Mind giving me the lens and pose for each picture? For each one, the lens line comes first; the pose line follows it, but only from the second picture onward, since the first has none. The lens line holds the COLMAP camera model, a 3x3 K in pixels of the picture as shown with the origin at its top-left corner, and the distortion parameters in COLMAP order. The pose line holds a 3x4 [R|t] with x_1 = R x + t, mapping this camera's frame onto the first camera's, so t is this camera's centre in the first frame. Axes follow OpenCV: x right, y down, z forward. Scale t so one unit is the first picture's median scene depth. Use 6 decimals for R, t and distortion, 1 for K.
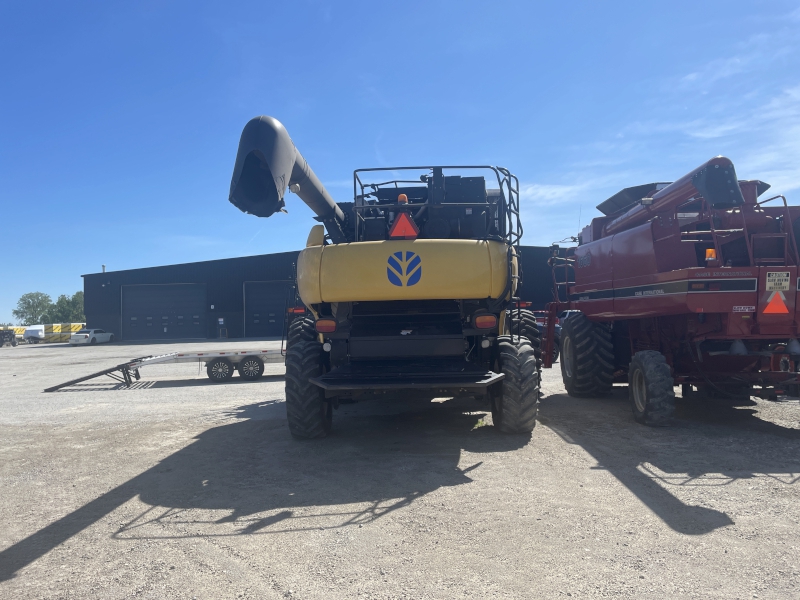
lens RADIAL K [[586.5, 0, 400.0], [0, 586.5, 300.0], [0, 0, 1]] dist [0.081211, -0.101960]
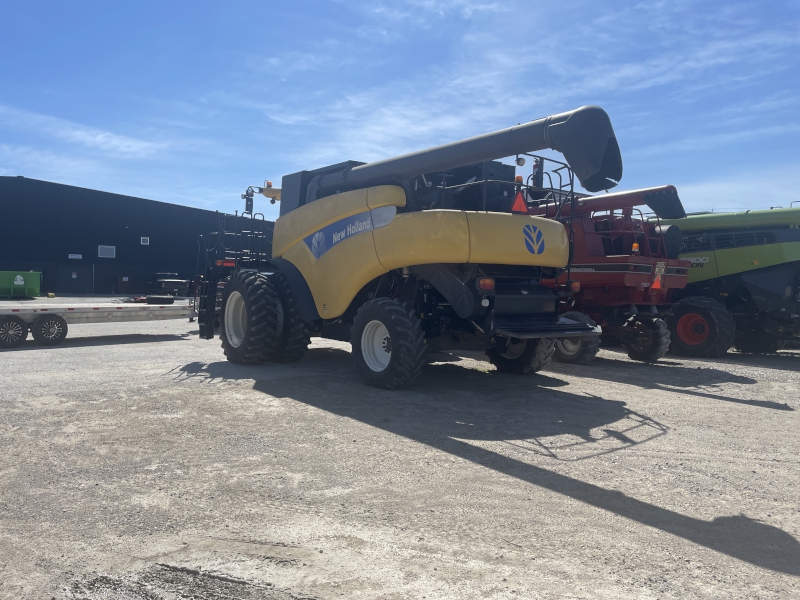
lens RADIAL K [[586.5, 0, 400.0], [0, 586.5, 300.0], [0, 0, 1]] dist [0.081211, -0.101960]
pose [[0.788280, 0.028395, 0.614661, -1.296263], [-0.063127, 0.997396, 0.034882, 0.061843], [-0.612070, -0.066299, 0.788020, 0.281444]]
